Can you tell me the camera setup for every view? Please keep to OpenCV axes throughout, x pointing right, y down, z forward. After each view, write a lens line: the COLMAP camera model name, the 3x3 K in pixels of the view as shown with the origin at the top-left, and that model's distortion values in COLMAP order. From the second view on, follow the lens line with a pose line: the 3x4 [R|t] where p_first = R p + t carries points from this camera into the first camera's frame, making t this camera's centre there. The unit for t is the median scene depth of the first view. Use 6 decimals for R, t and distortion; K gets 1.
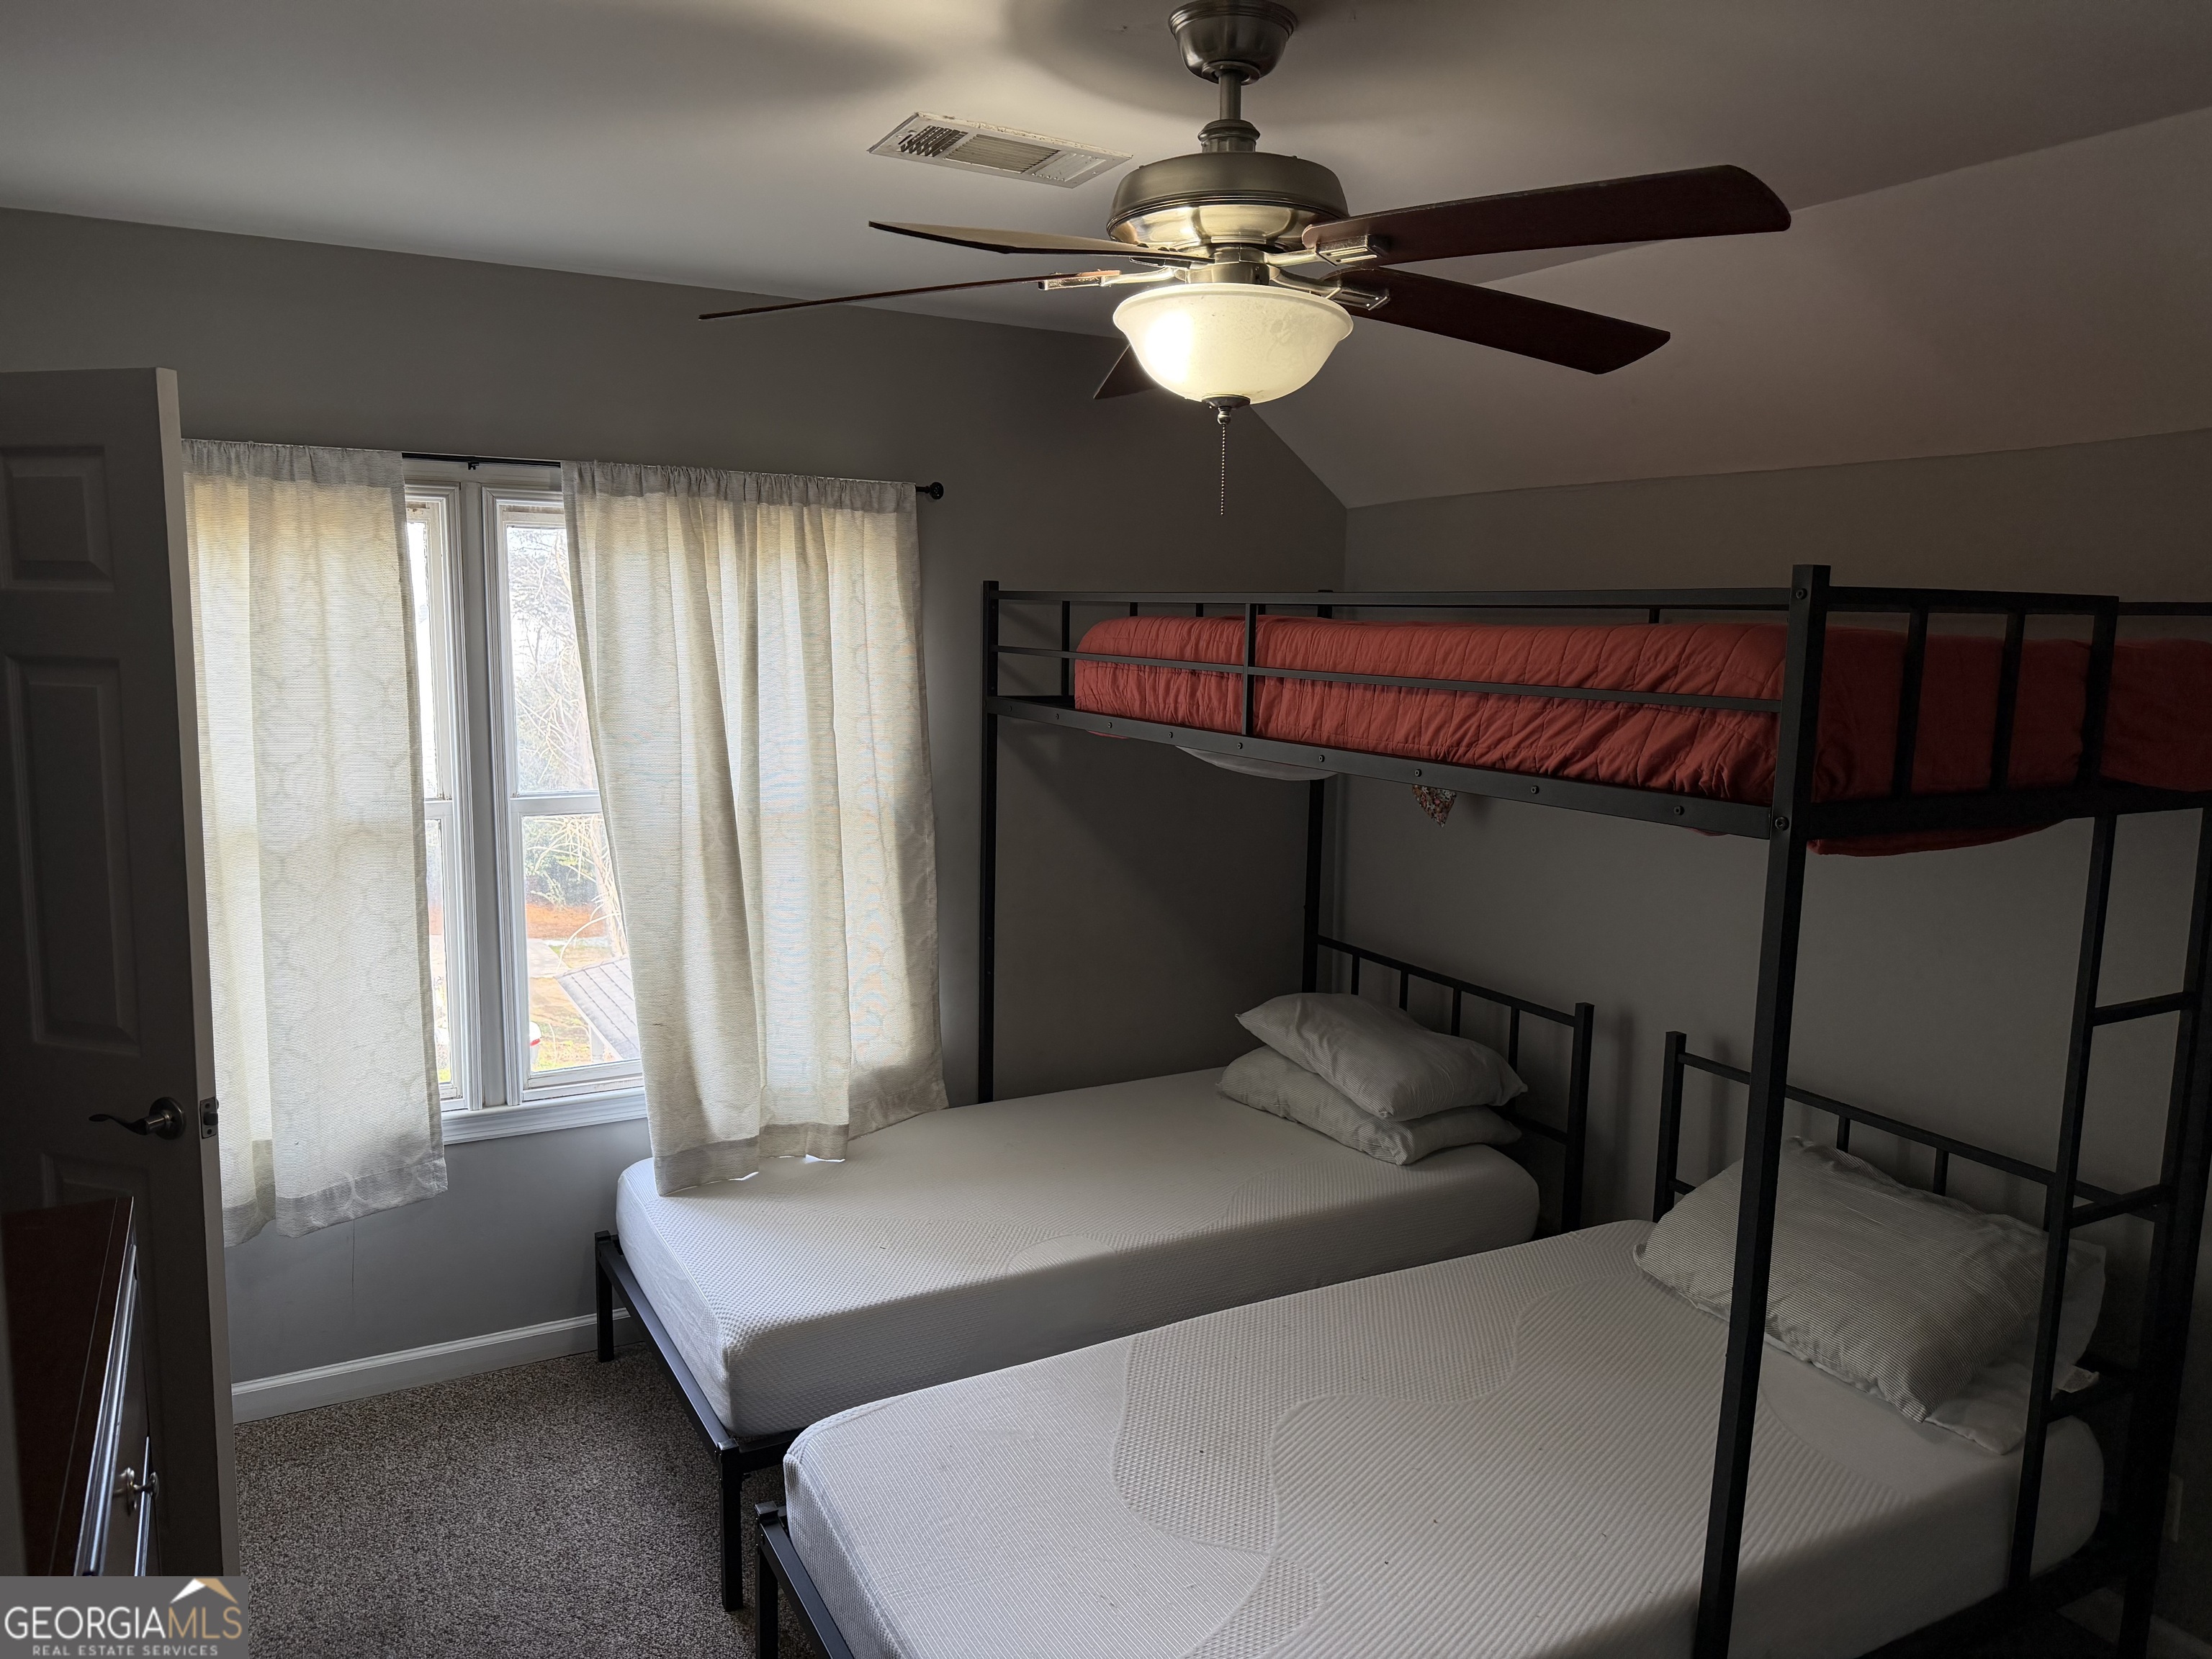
lens RADIAL K [[1521.6, 0, 1104.6], [0, 1521.6, 830.8], [0, 0, 1]] dist [0.046538, -0.019652]
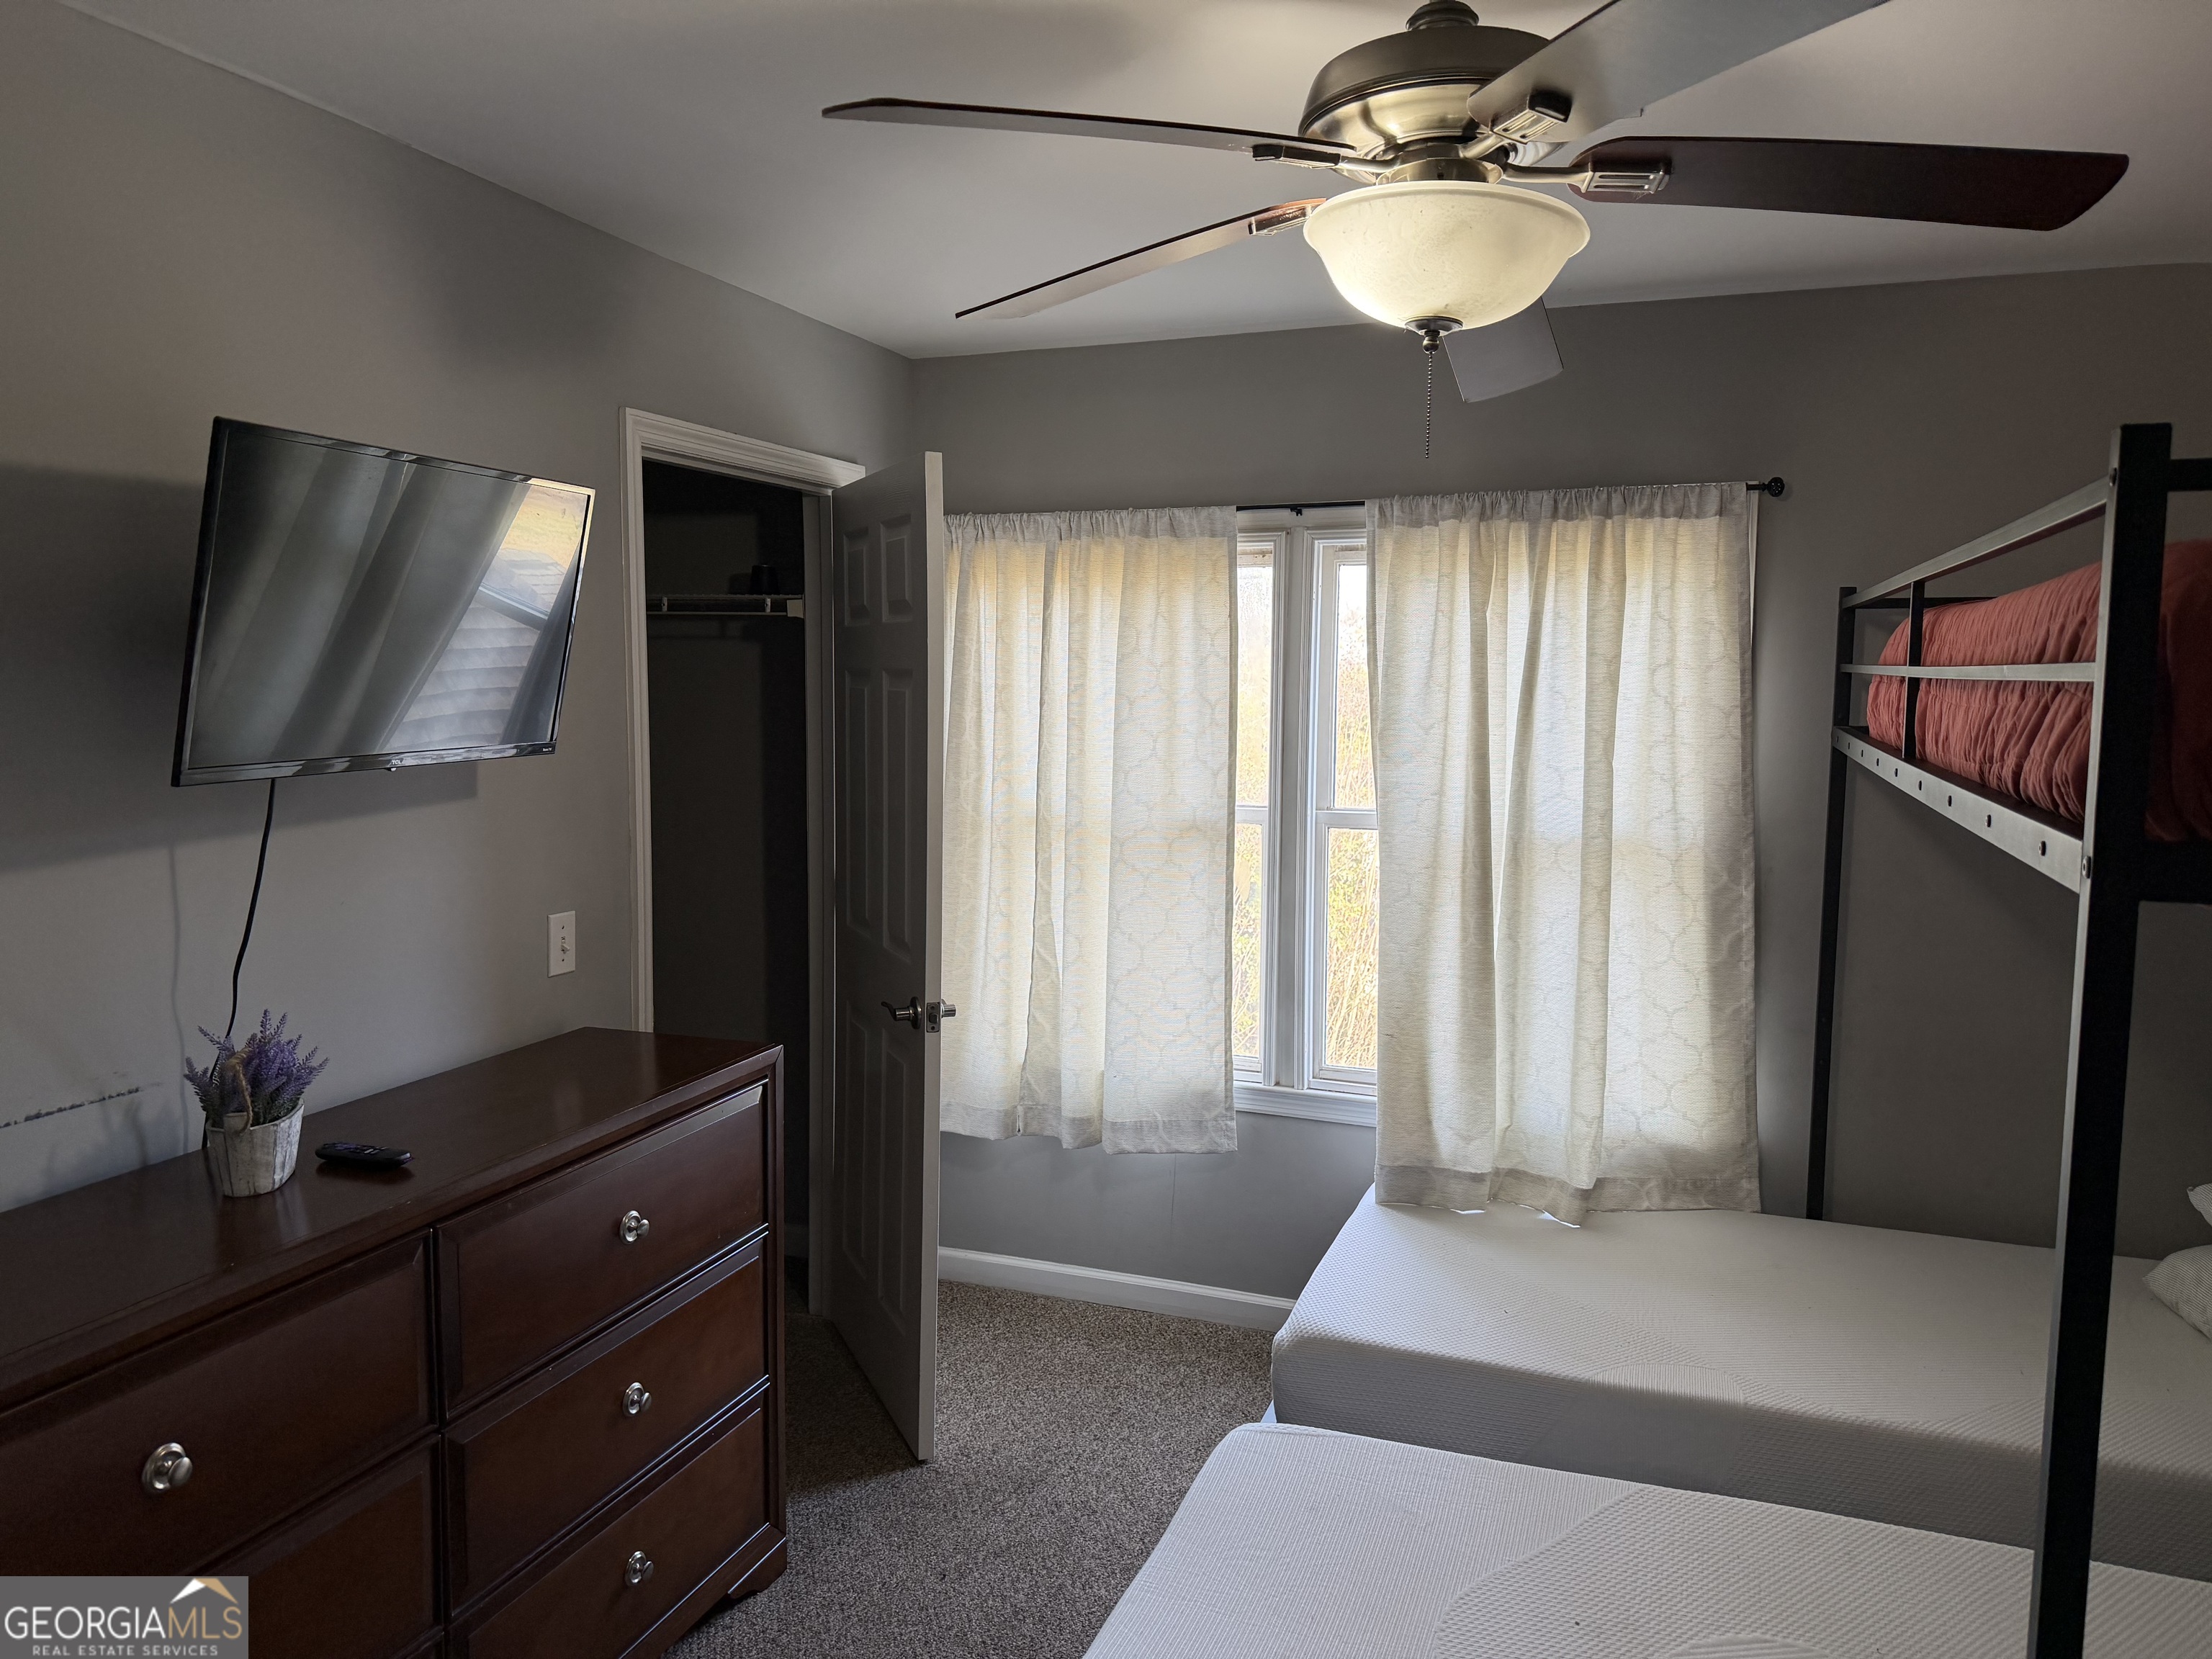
lens RADIAL K [[1521.6, 0, 1100.7], [0, 1521.6, 829.3], [0, 0, 1]] dist [0.046538, -0.019652]
pose [[0.628916, 0.061371, -0.775048, 0.363784], [-0.101613, 0.994817, -0.003681, 0.012385], [0.770805, 0.081070, 0.631892, 0.190884]]
